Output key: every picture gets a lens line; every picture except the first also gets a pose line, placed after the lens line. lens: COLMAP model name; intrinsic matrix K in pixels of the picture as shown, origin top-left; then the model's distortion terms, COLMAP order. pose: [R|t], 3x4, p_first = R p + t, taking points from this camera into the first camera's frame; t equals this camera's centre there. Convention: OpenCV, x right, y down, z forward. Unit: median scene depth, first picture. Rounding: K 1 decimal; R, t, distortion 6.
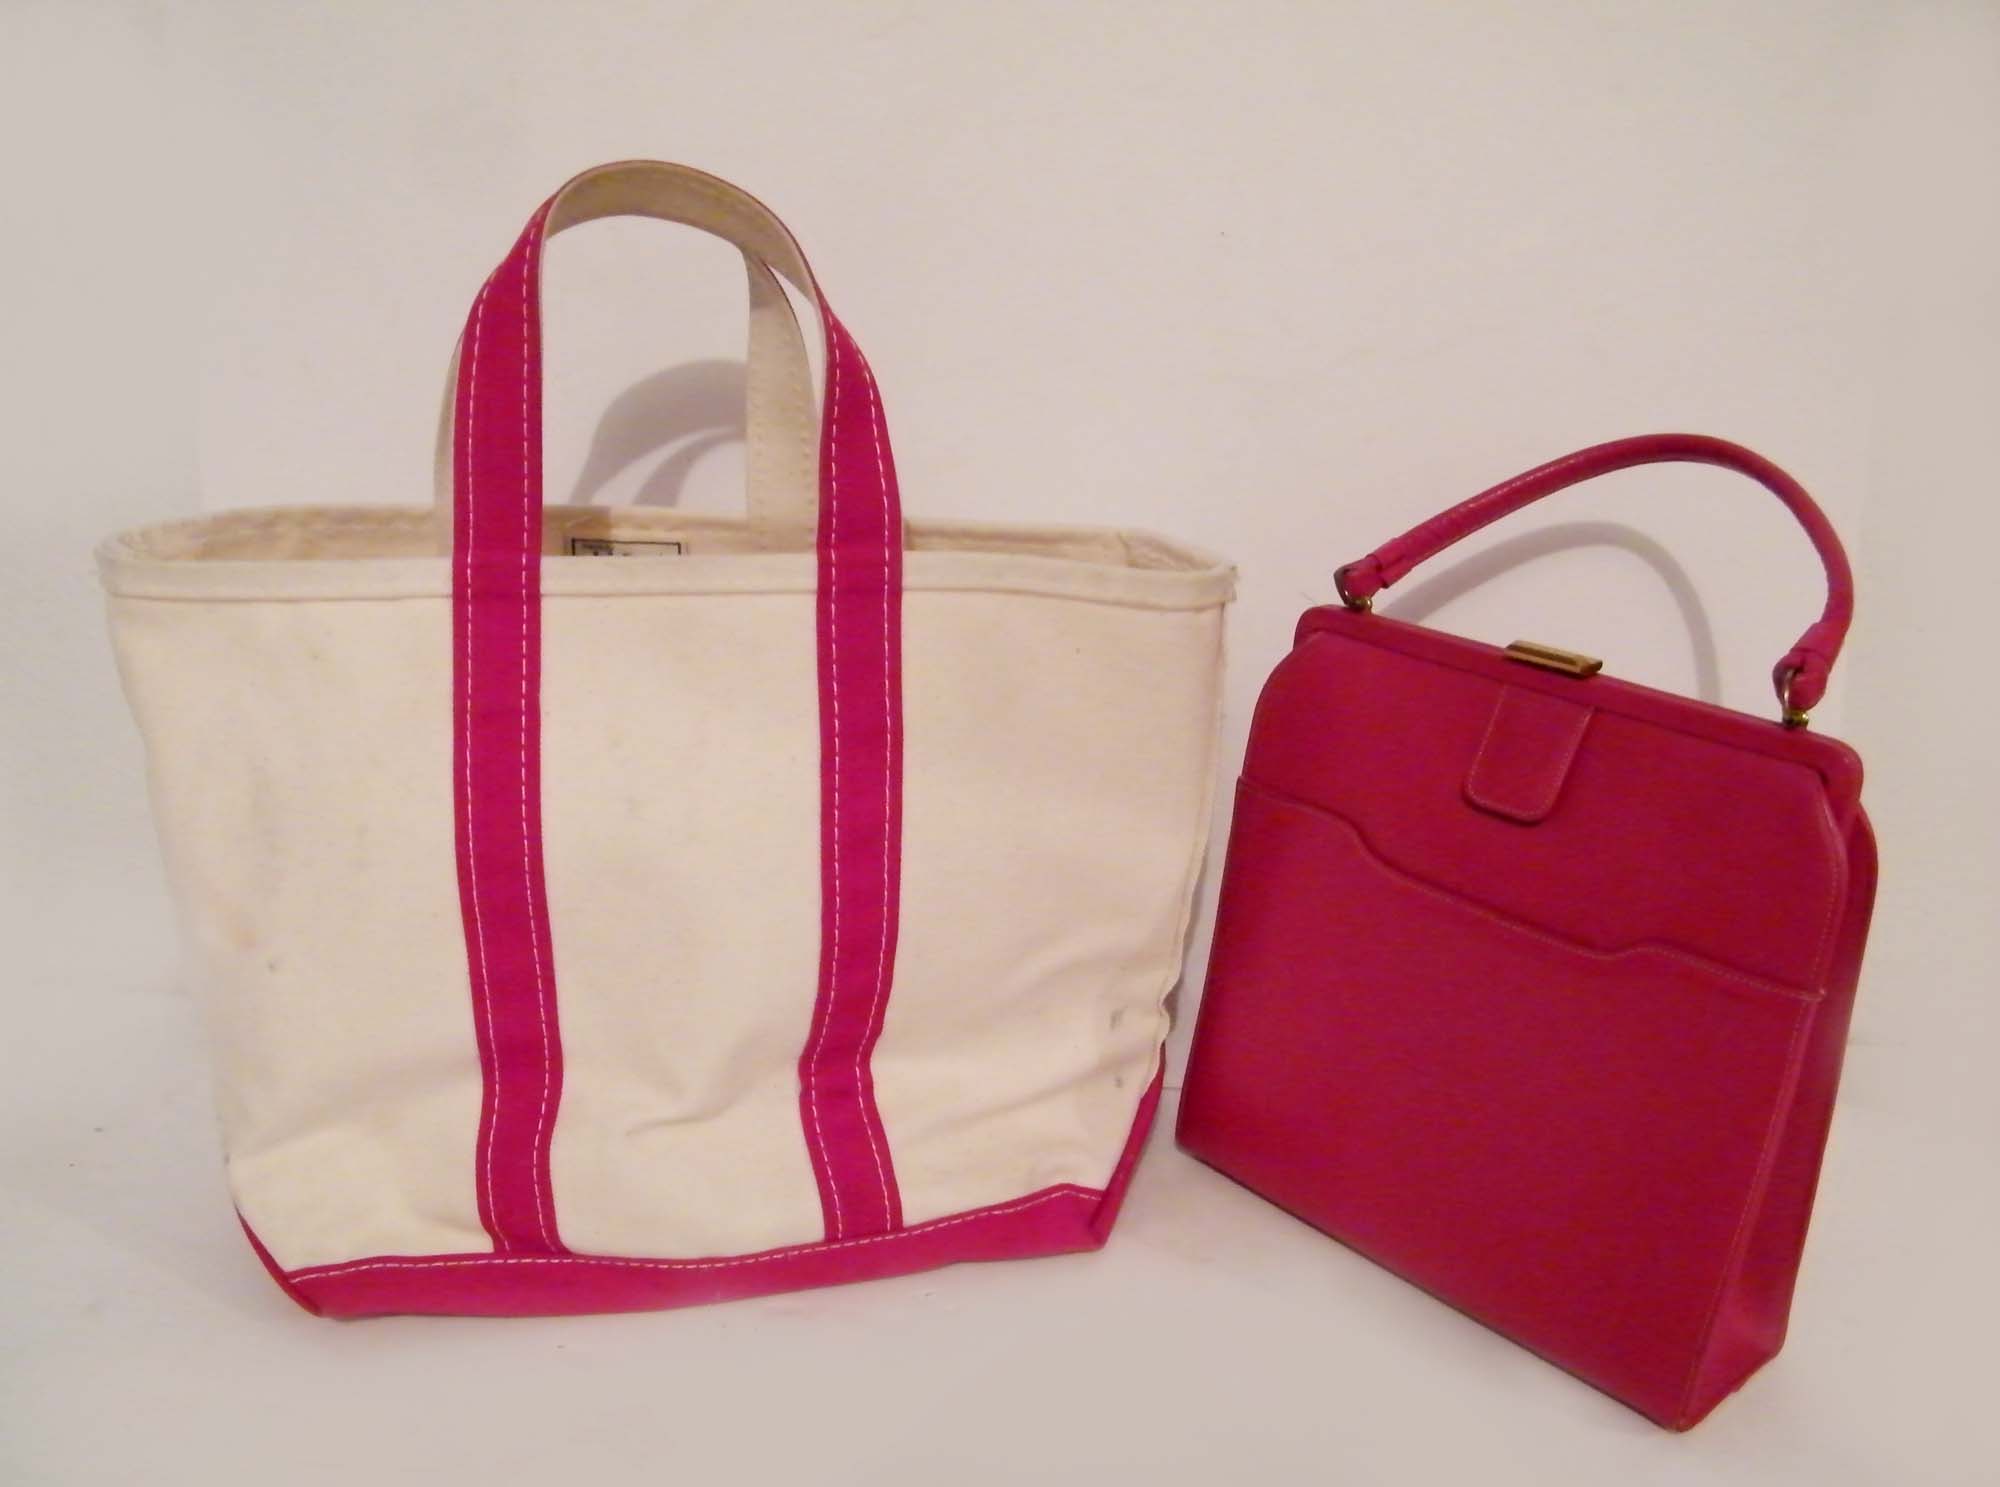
lens RADIAL K [[1641.0, 0, 1000.0], [0, 1641.0, 743.5], [0, 0, 1]] dist [-0.139672, 0.002674]
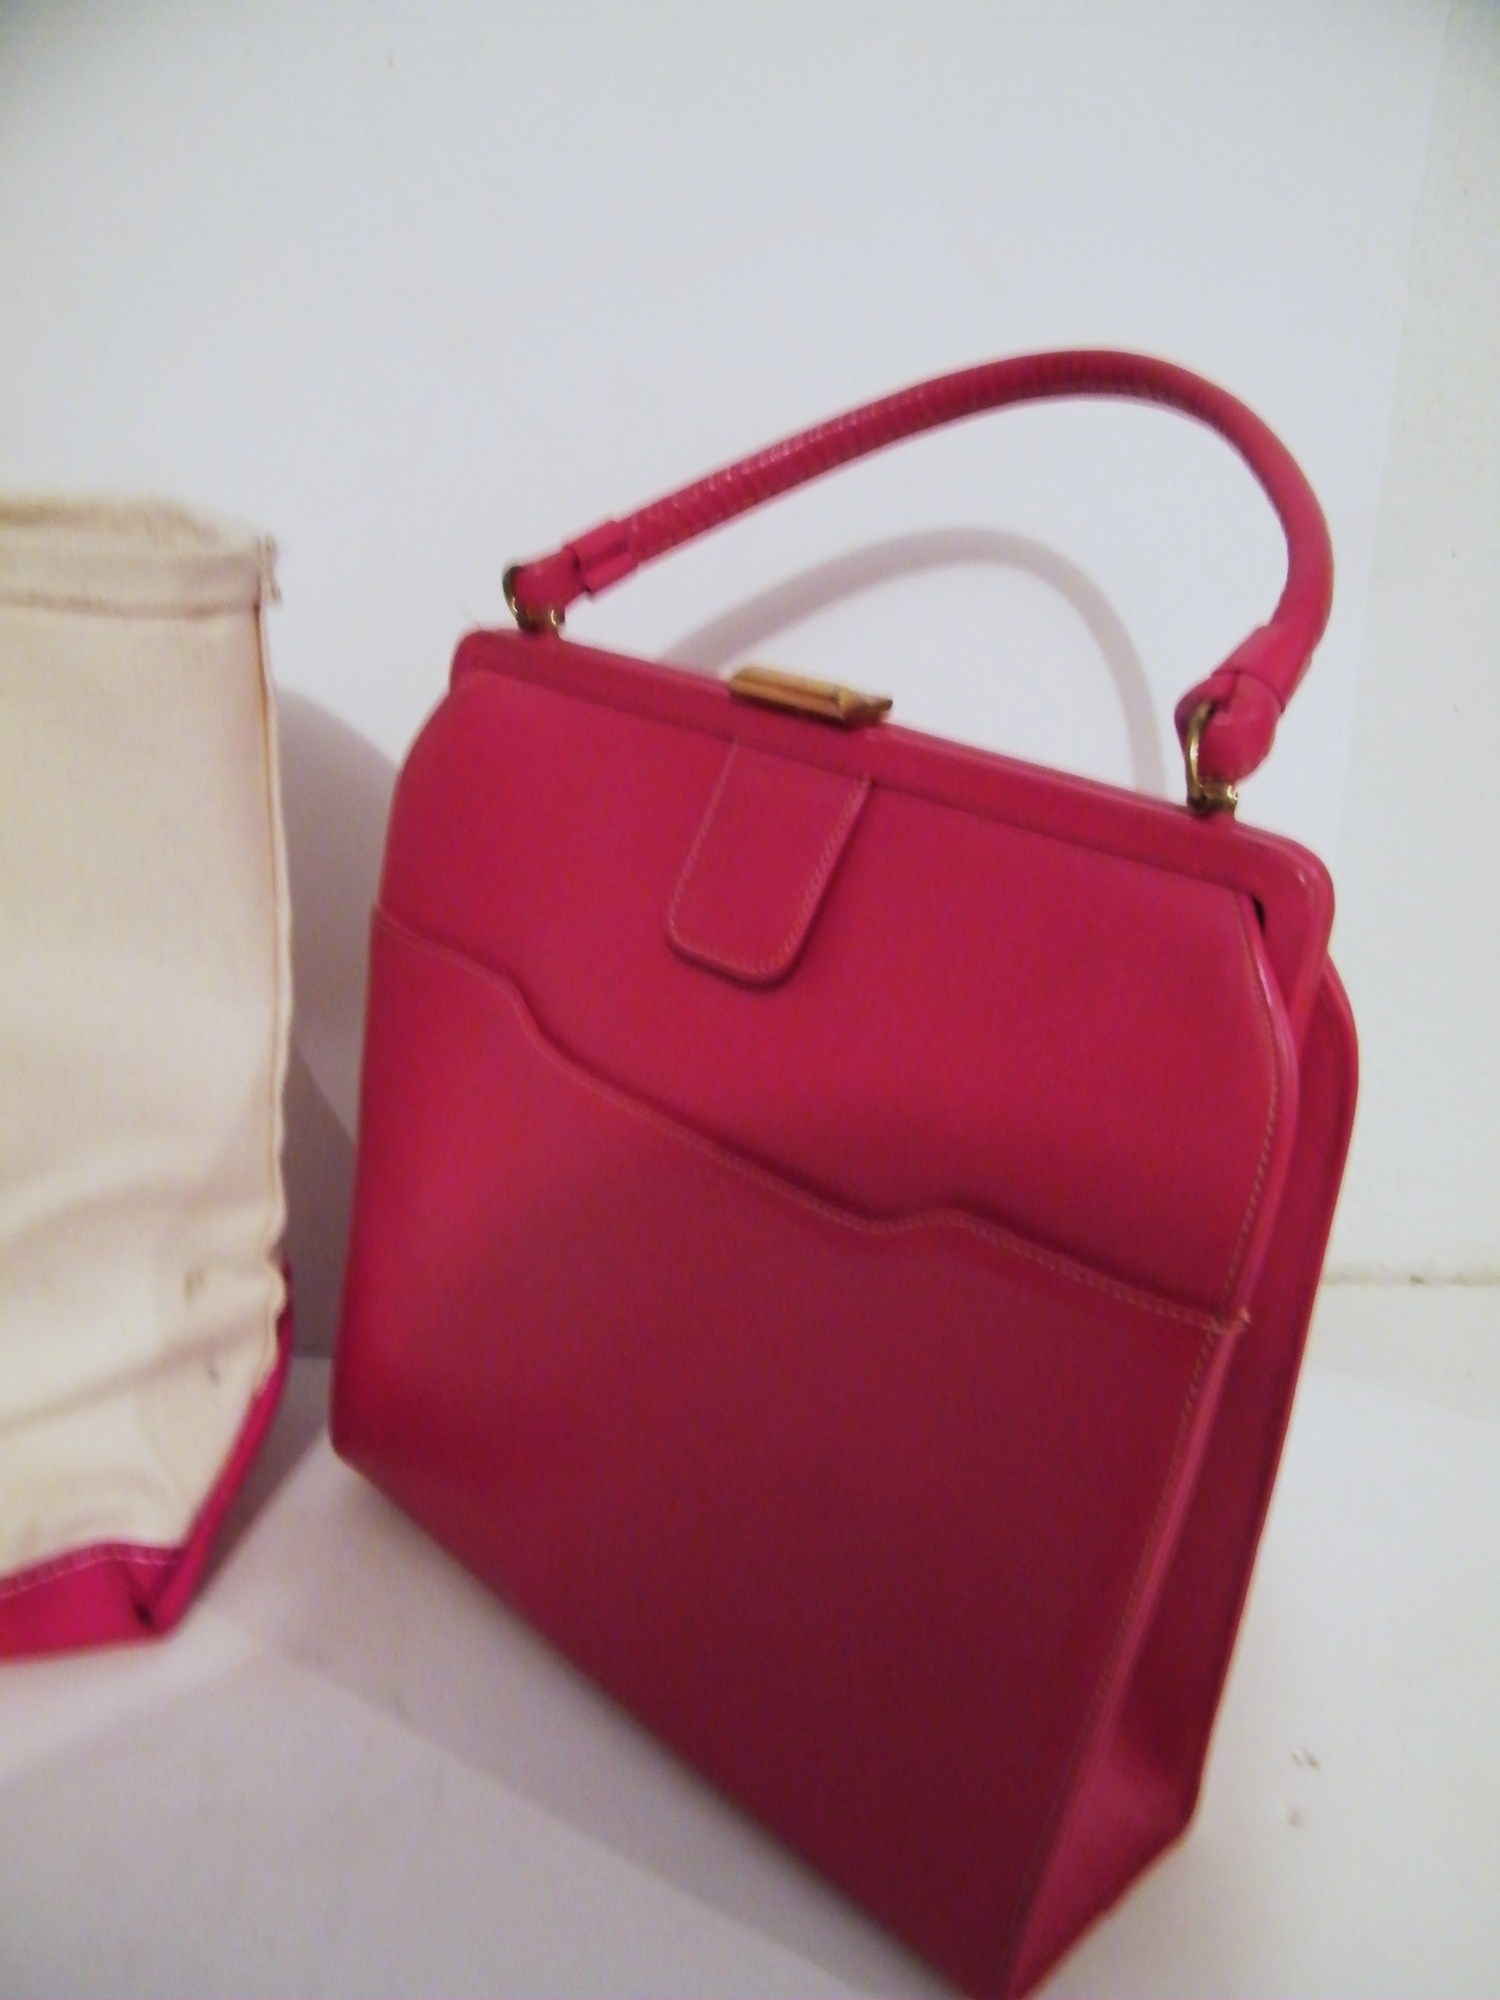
lens RADIAL K [[1639.0, 0, 750.1], [0, 1639.0, 1055.1], [0, 0, 1]] dist [-0.123504, 0.007623]
pose [[0.991064, -0.014070, 0.132642, 0.251648], [-0.001438, 0.993236, 0.116102, 0.006675], [-0.133379, -0.115256, 0.984341, 0.435666]]
